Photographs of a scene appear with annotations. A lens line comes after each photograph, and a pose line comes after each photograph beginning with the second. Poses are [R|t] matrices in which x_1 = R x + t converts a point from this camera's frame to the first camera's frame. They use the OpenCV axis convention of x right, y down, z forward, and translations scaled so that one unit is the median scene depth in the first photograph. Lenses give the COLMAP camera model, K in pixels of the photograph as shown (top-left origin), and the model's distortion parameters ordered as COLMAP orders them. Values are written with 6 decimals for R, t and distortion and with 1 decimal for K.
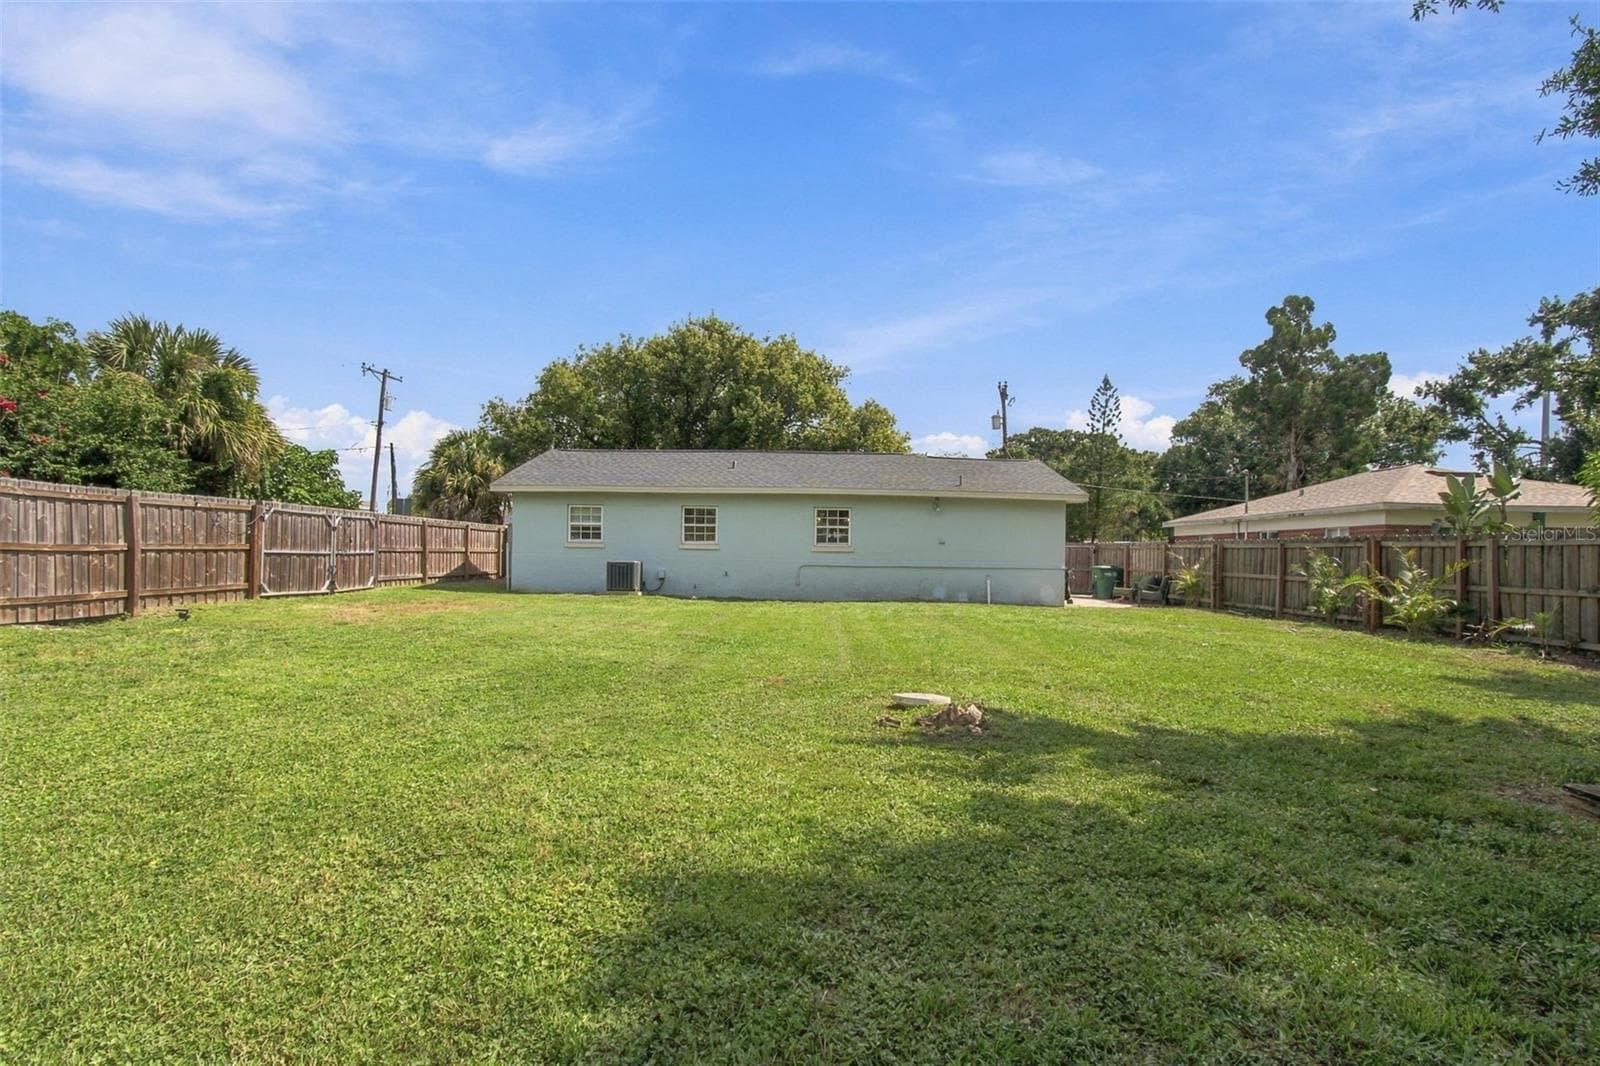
lens RADIAL K [[734.2, 0, 785.0], [0, 734.2, 556.5], [0, 0, 1]] dist [0.013248, -0.000037]
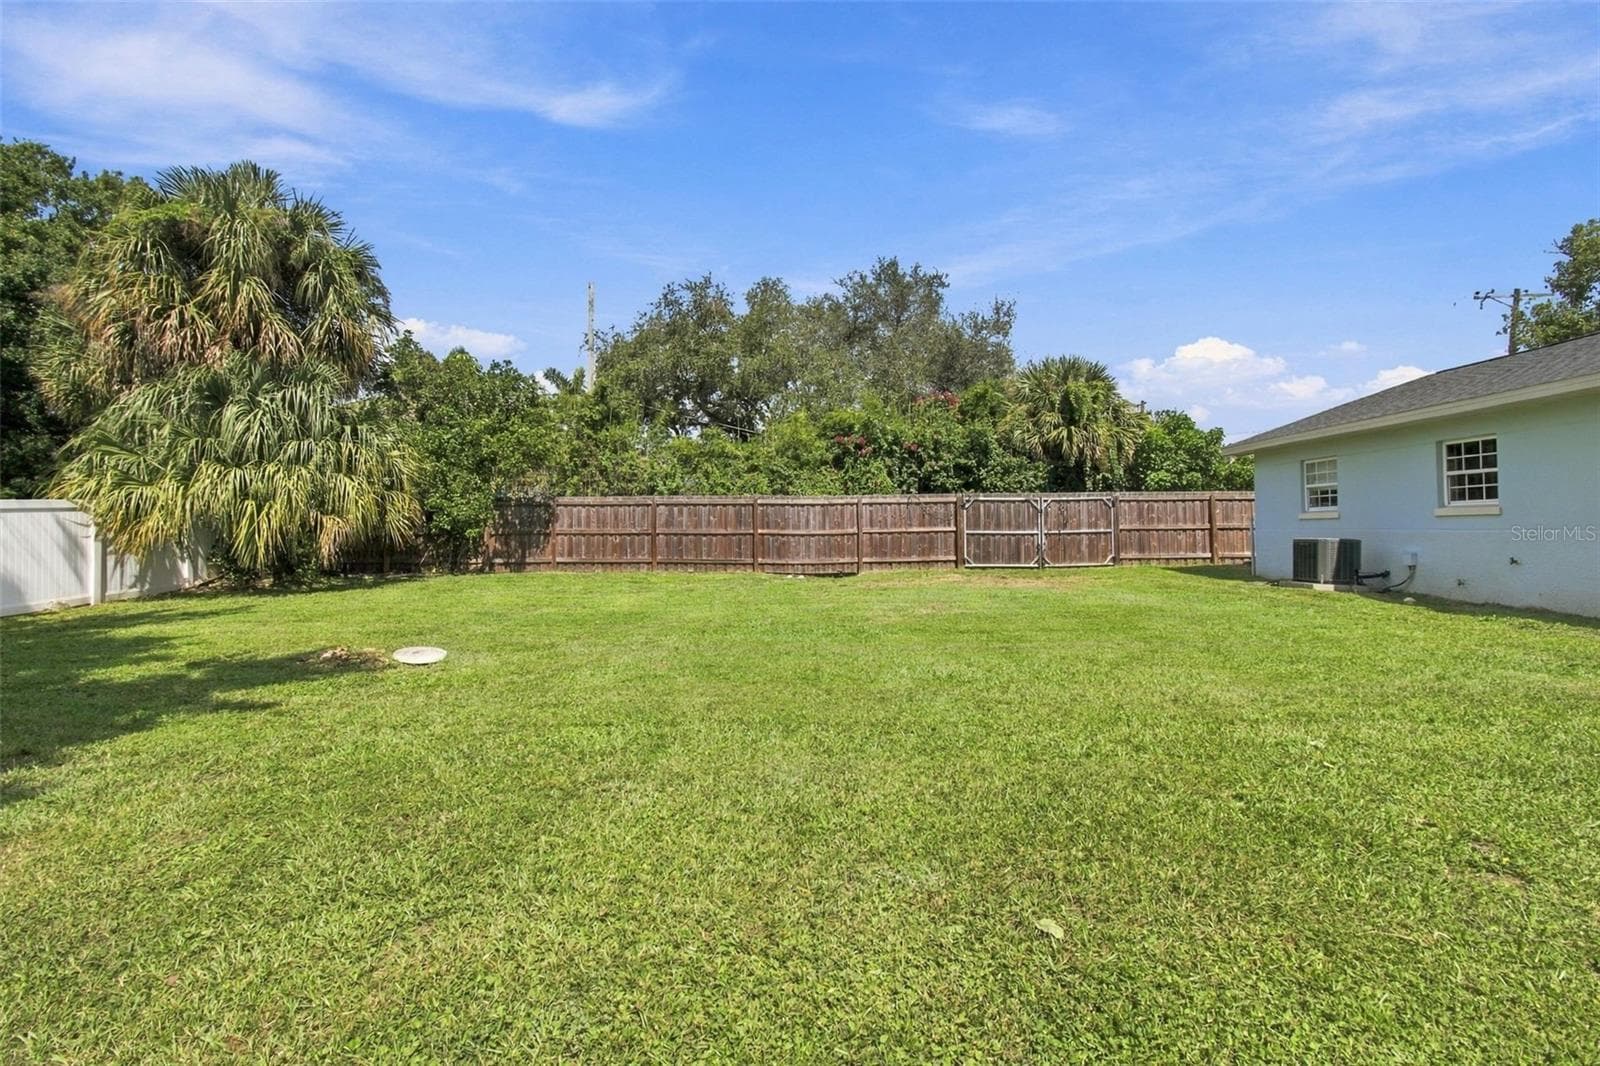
lens RADIAL K [[759.5, 0, 802.9], [0, 759.5, 505.4], [0, 0, 1]] dist [-0.000292, 0.000058]
pose [[0.025377, -0.049154, -0.998469, 0.465816], [0.009324, 0.998759, -0.048931, 0.006270], [0.999634, -0.008068, 0.025804, 0.511512]]
